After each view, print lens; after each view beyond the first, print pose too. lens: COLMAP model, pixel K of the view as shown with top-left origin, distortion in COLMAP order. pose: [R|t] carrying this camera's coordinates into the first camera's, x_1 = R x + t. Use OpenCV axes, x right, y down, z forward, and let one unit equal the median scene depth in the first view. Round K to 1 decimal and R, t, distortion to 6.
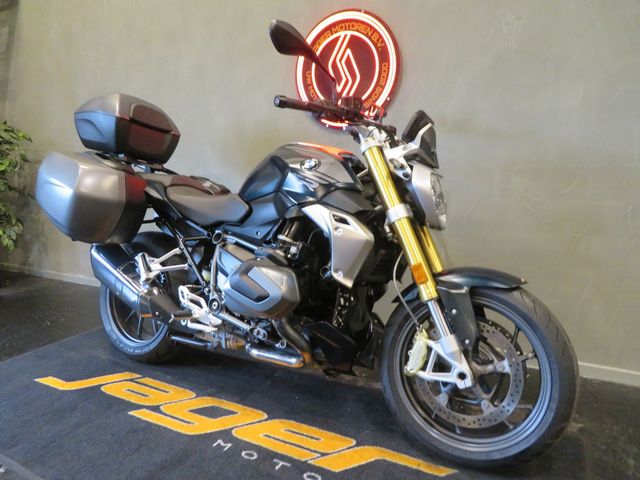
lens RADIAL K [[462.1, 0, 320.6], [0, 462.1, 237.9], [0, 0, 1]] dist [-0.033762, 0.018412]
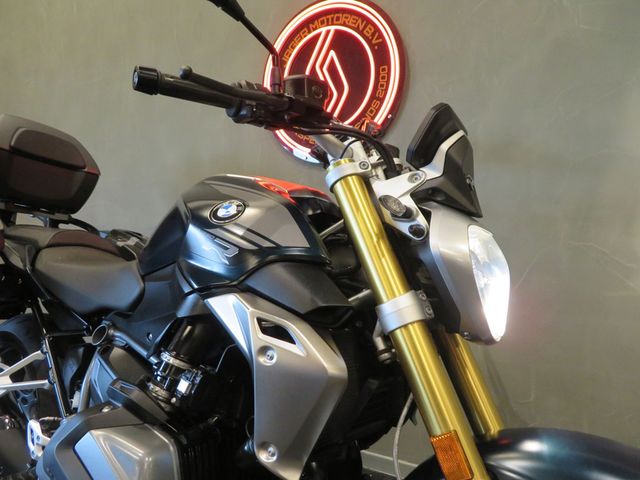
lens RADIAL K [[462.1, 0, 321.0], [0, 462.1, 237.3], [0, 0, 1]] dist [-0.033762, 0.018412]
pose [[0.999545, -0.004689, -0.029786, 0.086273], [0.001423, 0.994068, -0.108748, -0.066811], [0.030119, 0.108656, 0.993623, 0.448619]]
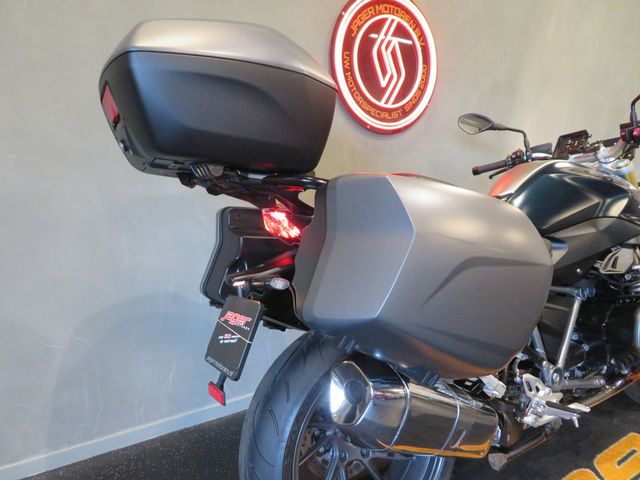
lens RADIAL K [[462.1, 0, 316.5], [0, 462.1, 238.6], [0, 0, 1]] dist [-0.033762, 0.018412]
pose [[0.469965, -0.147731, 0.870235, -1.066856], [0.124618, 0.987125, 0.100275, -0.206971], [-0.873844, 0.061321, 0.482324, 1.010513]]
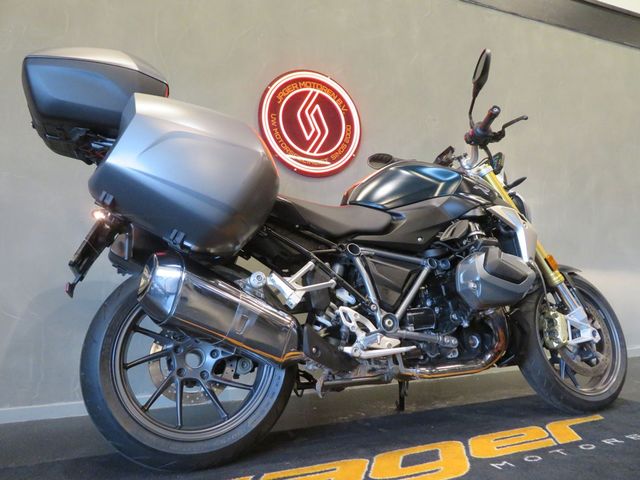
lens RADIAL K [[462.1, 0, 323.0], [0, 462.1, 230.9], [0, 0, 1]] dist [-0.033762, 0.018412]
pose [[0.614511, 0.105580, 0.781812, -1.006190], [0.133914, 0.962663, -0.235260, 0.173326], [-0.777460, 0.249265, 0.577428, 0.598668]]
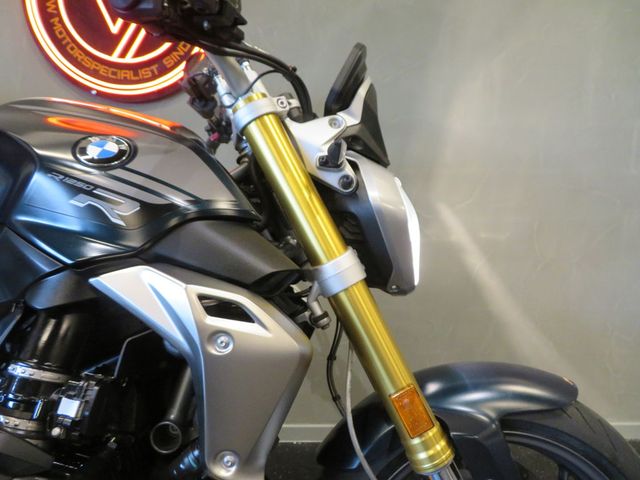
lens RADIAL K [[461.7, 0, 316.7], [0, 461.7, 240.6], [0, 0, 1]] dist [0.000950, -0.023005]
pose [[0.865713, -0.053377, 0.497687, -0.055110], [0.058482, 0.998274, 0.005338, -0.073460], [-0.497113, 0.024485, 0.867341, 0.549730]]
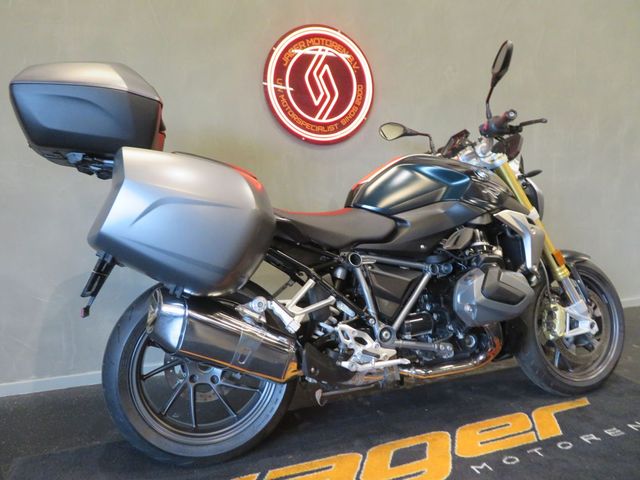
lens RADIAL K [[462.1, 0, 320.1], [0, 462.1, 238.4], [0, 0, 1]] dist [-0.033762, 0.018412]
pose [[0.656728, -0.080567, 0.749812, -0.986170], [0.124115, 0.992266, -0.002088, -0.049230], [-0.743844, 0.094434, 0.661648, 0.523647]]
